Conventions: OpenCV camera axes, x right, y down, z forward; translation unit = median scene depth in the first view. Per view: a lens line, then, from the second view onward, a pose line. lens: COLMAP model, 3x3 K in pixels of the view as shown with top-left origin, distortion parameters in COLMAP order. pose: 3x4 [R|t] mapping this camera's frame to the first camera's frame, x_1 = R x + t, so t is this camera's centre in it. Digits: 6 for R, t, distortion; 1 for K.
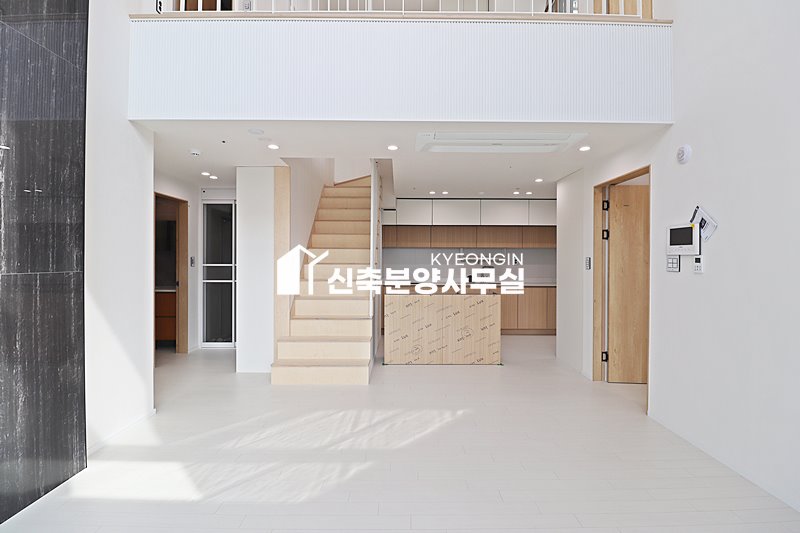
lens RADIAL K [[370.0, 0, 405.4], [0, 370.0, 262.7], [0, 0, 1]] dist [-0.001582, -0.013093]
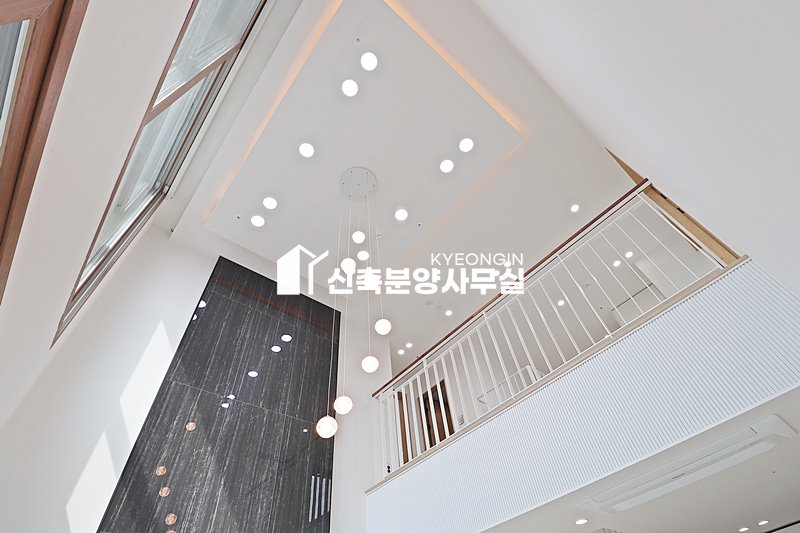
lens RADIAL K [[378.1, 0, 404.3], [0, 378.1, 261.3], [0, 0, 1]] dist [-0.011364, -0.000891]
pose [[0.634165, -0.633783, -0.442893, 0.431355], [0.089553, 0.629159, -0.772101, -0.047018], [0.767994, 0.449977, 0.455747, 0.002365]]
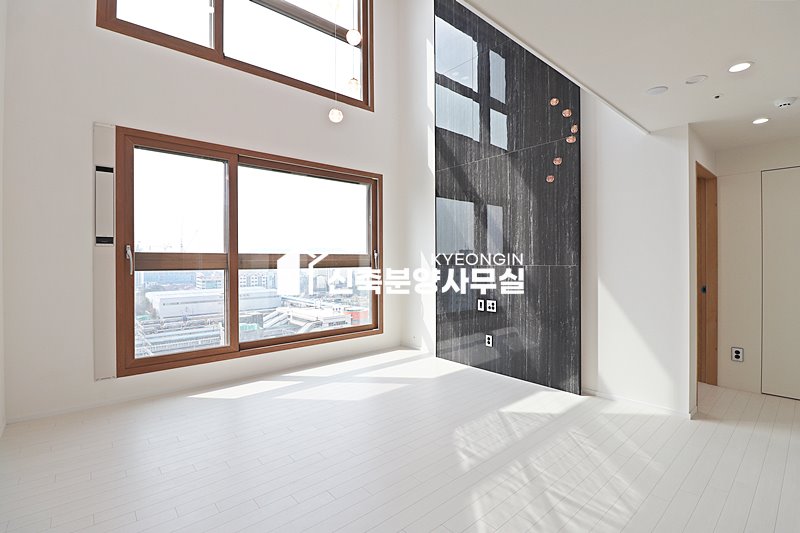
lens RADIAL K [[370.2, 0, 404.2], [0, 370.2, 260.6], [0, 0, 1]] dist [0.000420, -0.013399]
pose [[-0.761026, 0.000034, -0.648722, 0.391914], [-0.003093, 0.999988, 0.003680, -0.000768], [0.648714, 0.004807, -0.761017, 0.980711]]
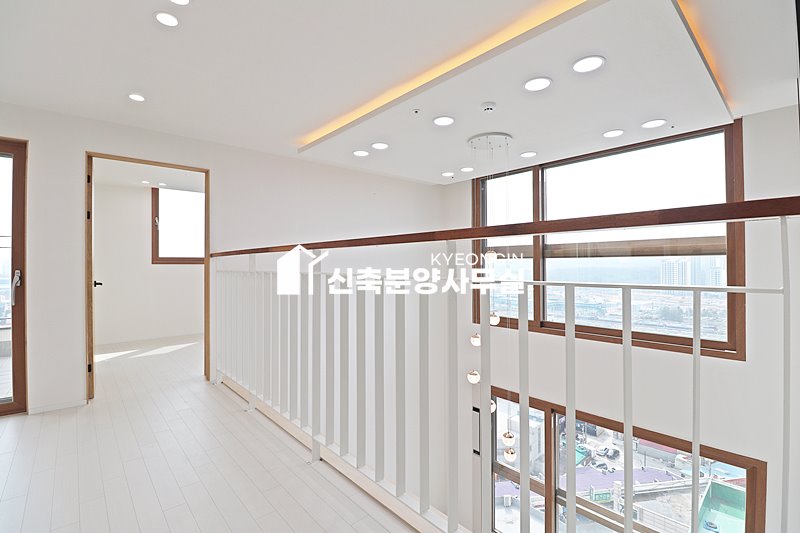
lens RADIAL K [[370.0, 0, 405.4], [0, 370.0, 262.7], [0, 0, 1]] dist [-0.001582, -0.013093]
pose [[-0.667451, 0.007523, 0.744616, -0.547536], [0.011367, 0.999935, 0.000086, 0.039917], [-0.744567, 0.008521, -0.667493, 1.036614]]
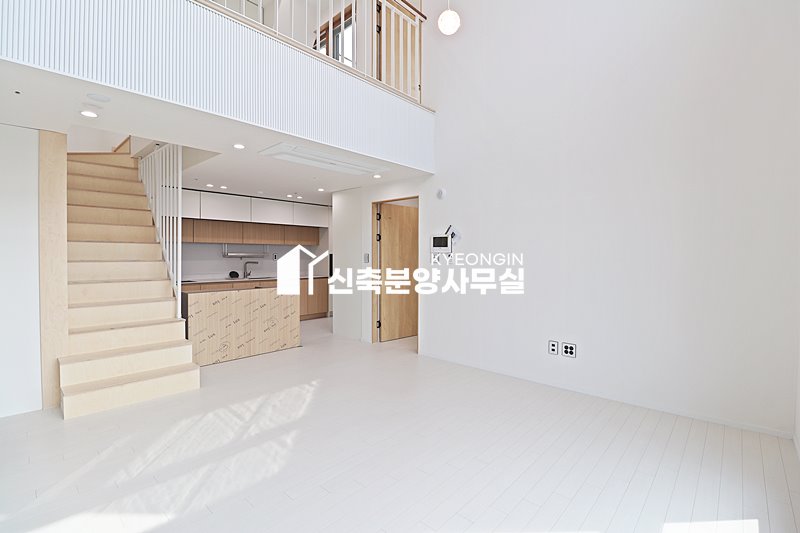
lens RADIAL K [[365.5, 0, 408.9], [0, 365.5, 262.3], [0, 0, 1]] dist [-0.017437, -0.001259]
pose [[0.671633, -0.015474, 0.740722, -0.417858], [0.006750, 0.999868, 0.014768, -0.002348], [-0.740853, -0.004919, 0.671649, -0.019032]]
